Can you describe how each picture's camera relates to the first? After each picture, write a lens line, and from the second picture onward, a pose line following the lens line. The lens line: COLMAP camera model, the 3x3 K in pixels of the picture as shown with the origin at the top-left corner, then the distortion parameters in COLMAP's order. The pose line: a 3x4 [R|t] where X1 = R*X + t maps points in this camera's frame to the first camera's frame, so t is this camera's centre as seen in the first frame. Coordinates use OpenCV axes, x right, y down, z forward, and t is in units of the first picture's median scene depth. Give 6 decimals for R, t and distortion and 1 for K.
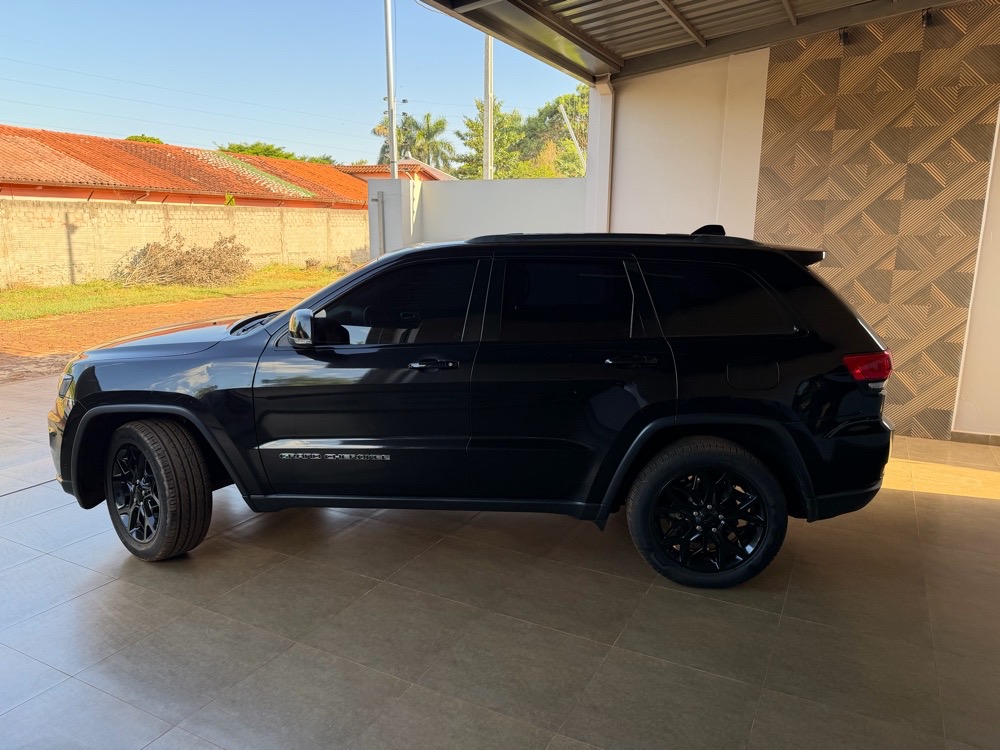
lens RADIAL K [[707.1, 0, 508.0], [0, 707.1, 371.9], [0, 0, 1]] dist [-0.005095, -0.019614]
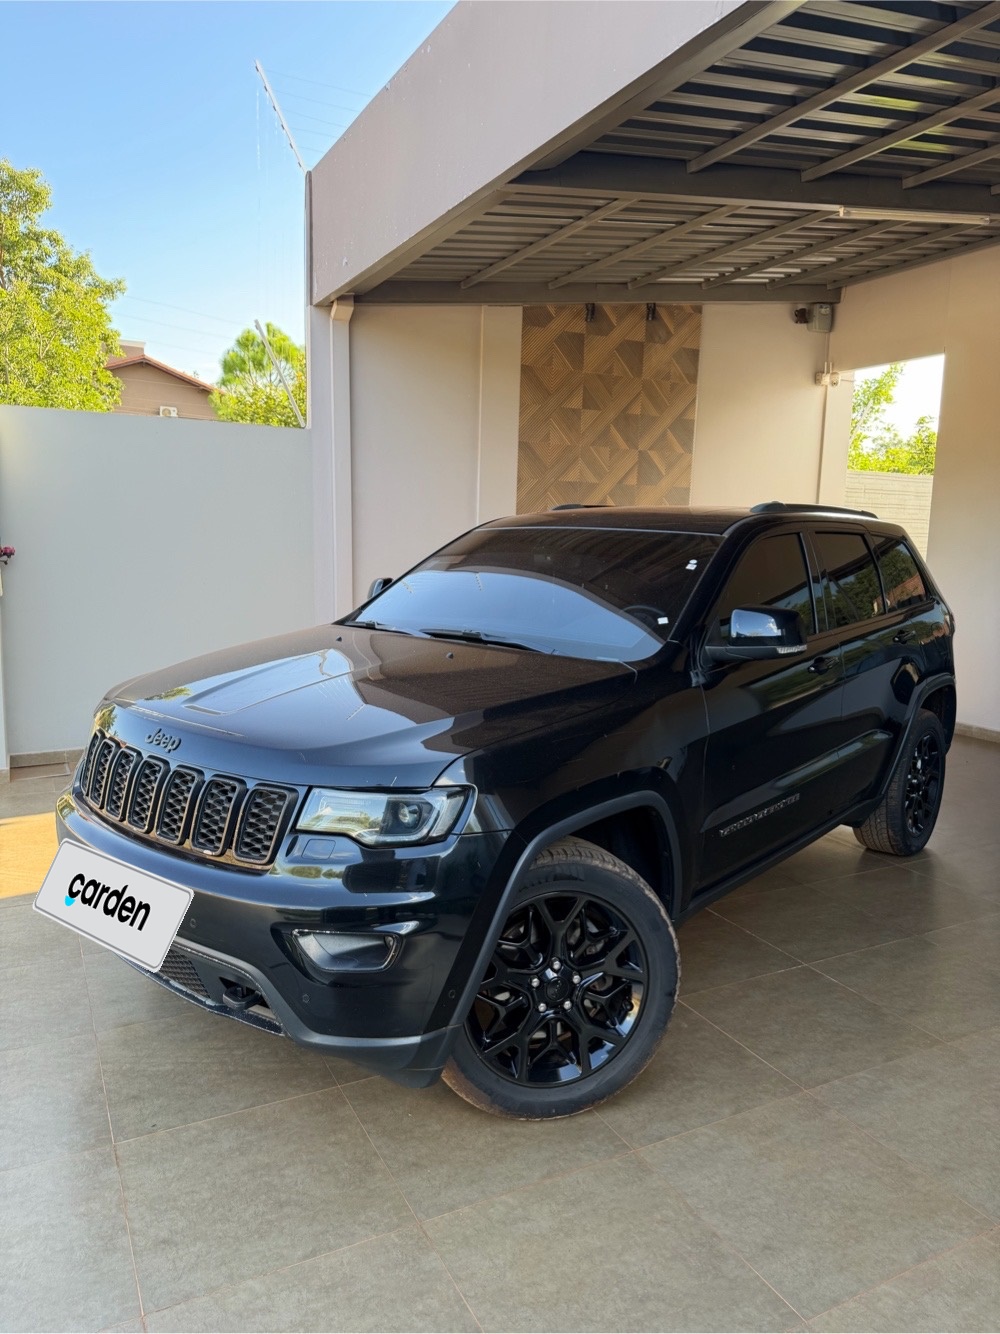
lens RADIAL K [[943.3, 0, 505.0], [0, 943.3, 672.6], [0, 0, 1]] dist [-0.005095, -0.019614]
pose [[0.575239, -0.113877, 0.810020, -0.674272], [0.152099, 0.987883, 0.030869, -0.049815], [-0.803720, 0.105446, 0.585590, 0.388236]]
